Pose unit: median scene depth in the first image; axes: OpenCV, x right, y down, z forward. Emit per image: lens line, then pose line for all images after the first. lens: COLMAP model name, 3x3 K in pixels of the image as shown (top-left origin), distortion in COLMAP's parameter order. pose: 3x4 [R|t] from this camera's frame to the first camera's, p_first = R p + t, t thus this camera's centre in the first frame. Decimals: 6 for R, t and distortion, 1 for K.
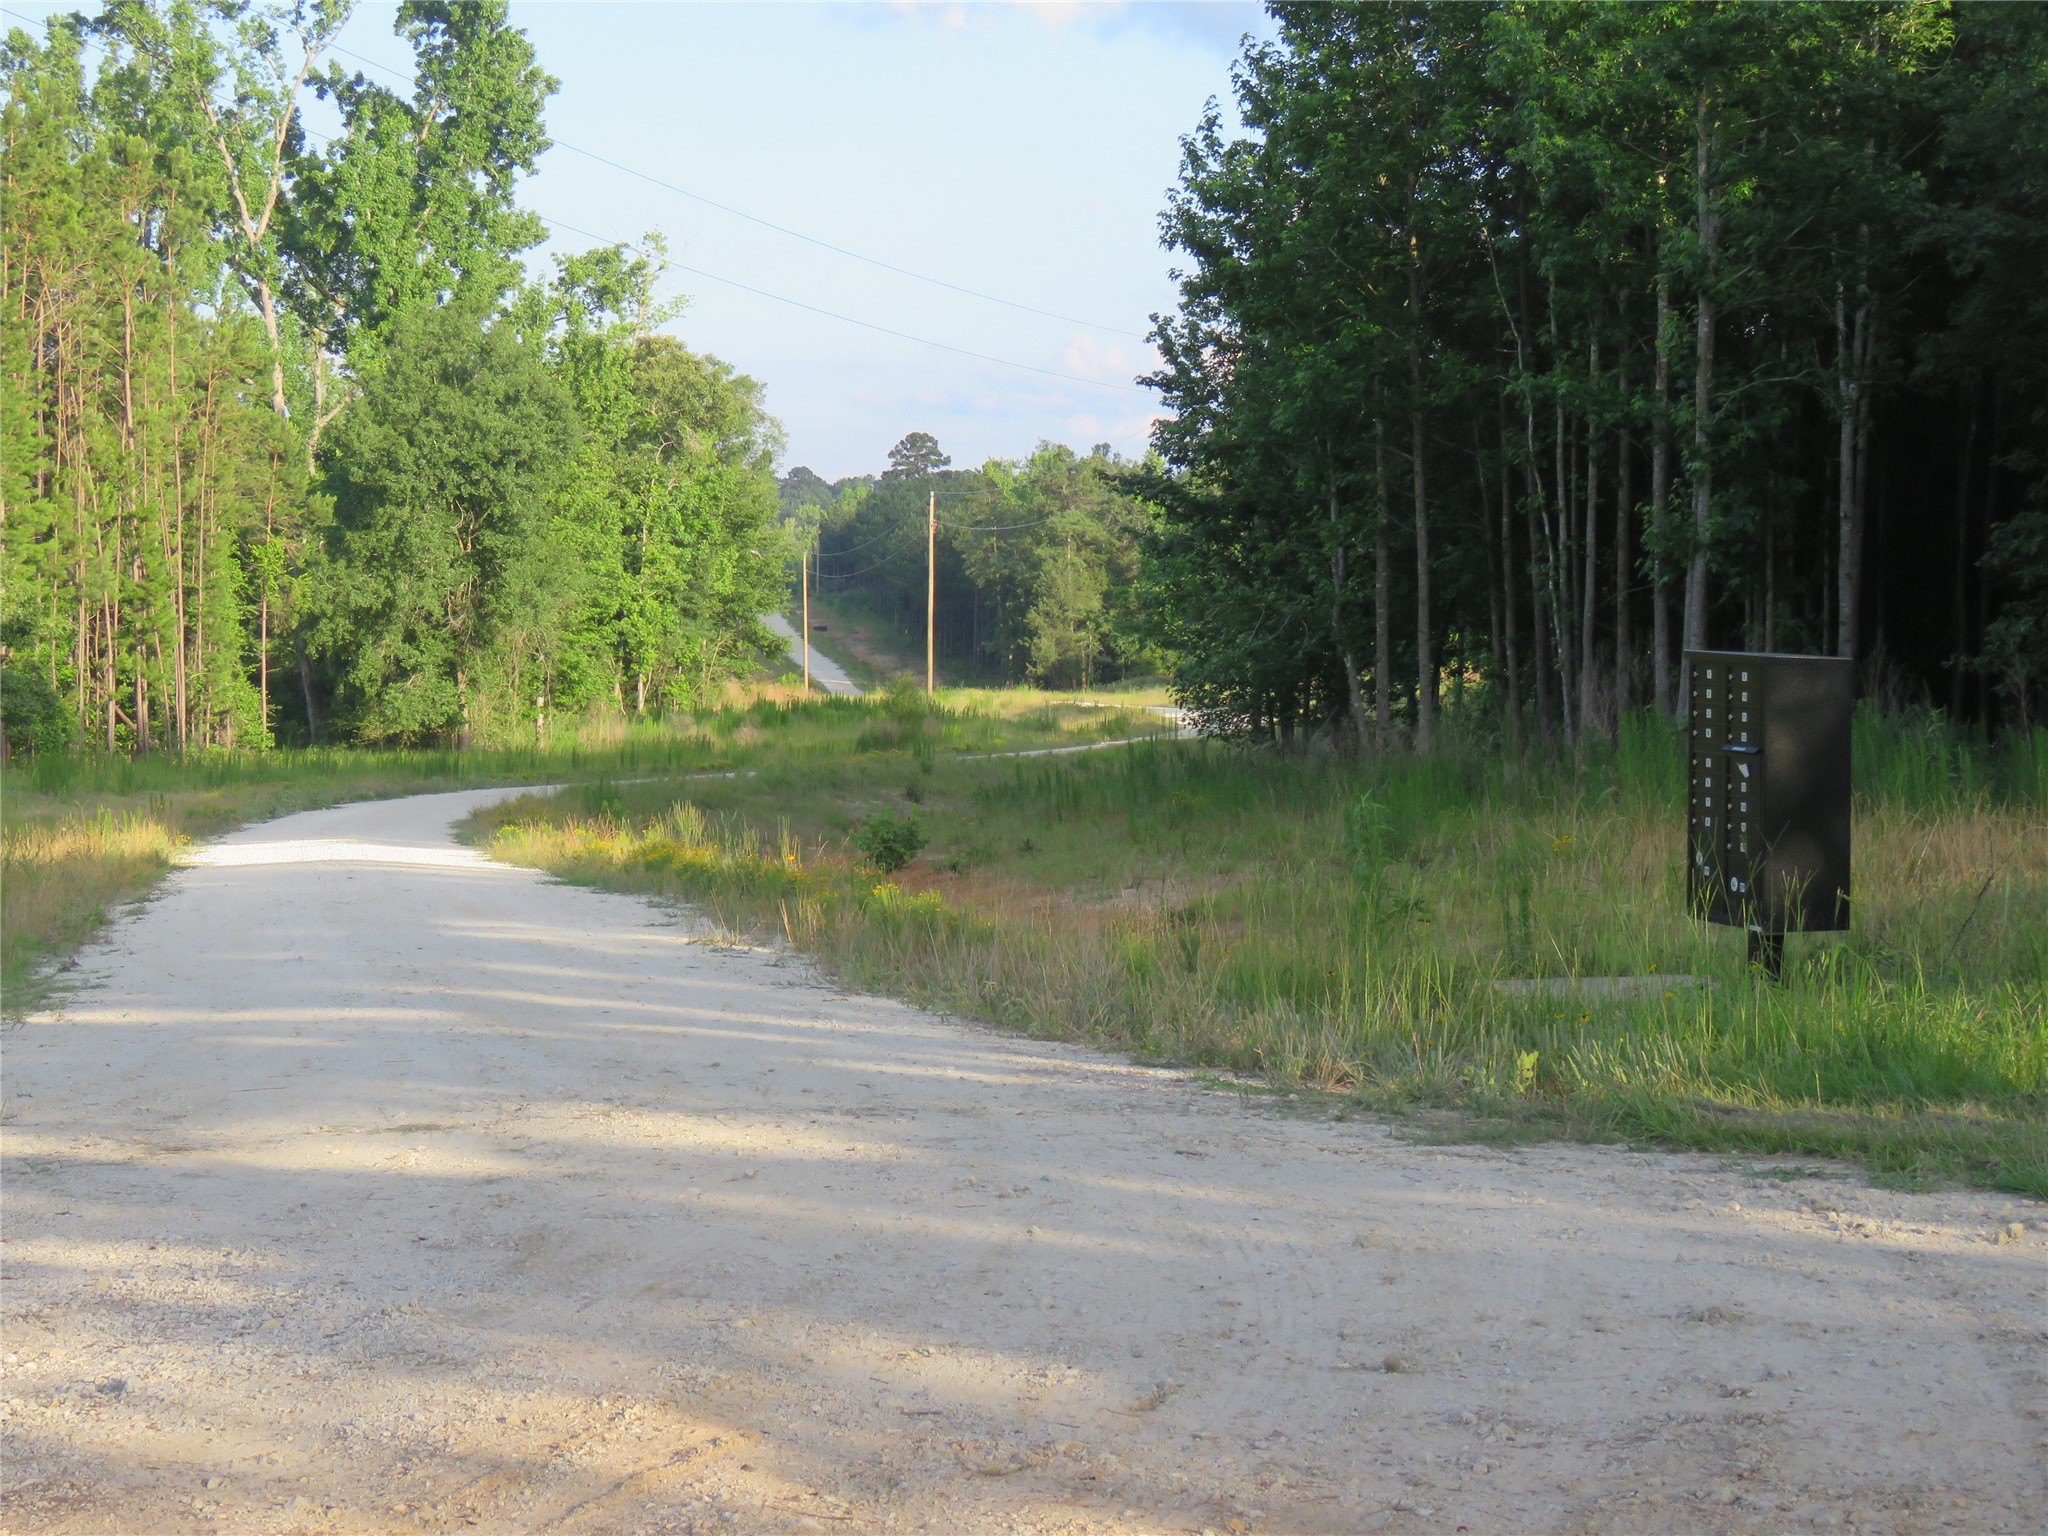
lens RADIAL K [[4262.7, 0, 1024.3], [0, 4262.7, 767.8], [0, 0, 1]] dist [-0.170929, 0.000000]
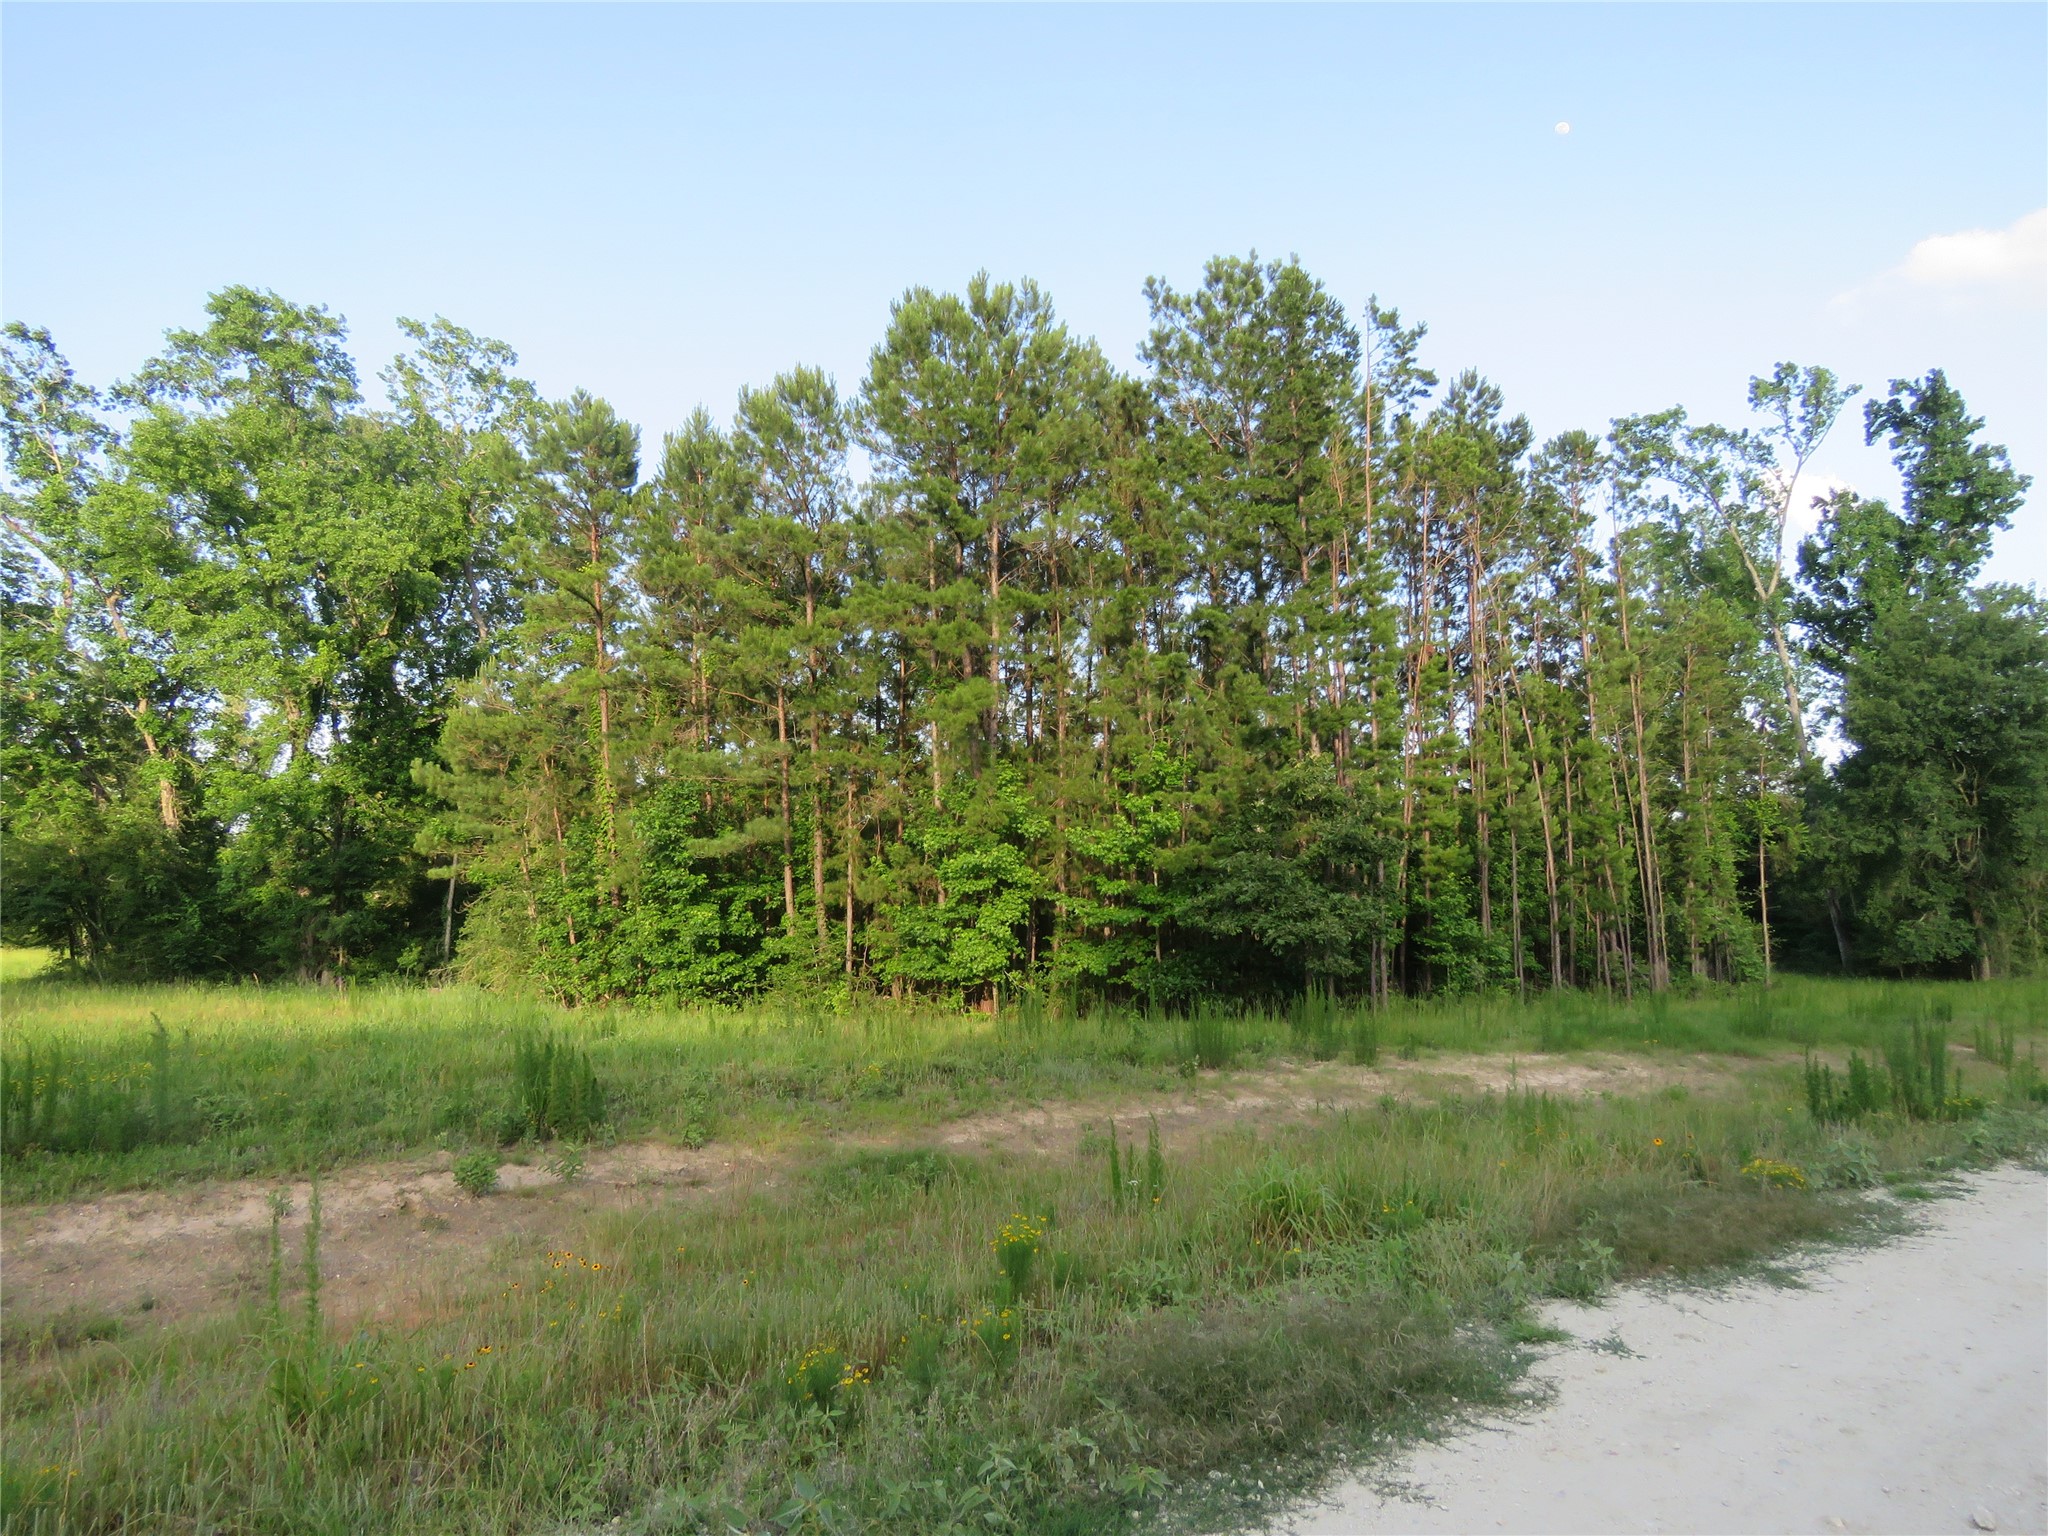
lens RADIAL K [[1301.5, 0, 1001.3], [0, 1301.5, 765.3], [0, 0, 1]] dist [-0.006520, 0.000298]
pose [[0.712268, -0.079422, -0.697400, -0.073614], [-0.021720, 0.990608, -0.134997, -0.008551], [0.701571, 0.111302, 0.703853, 0.572884]]
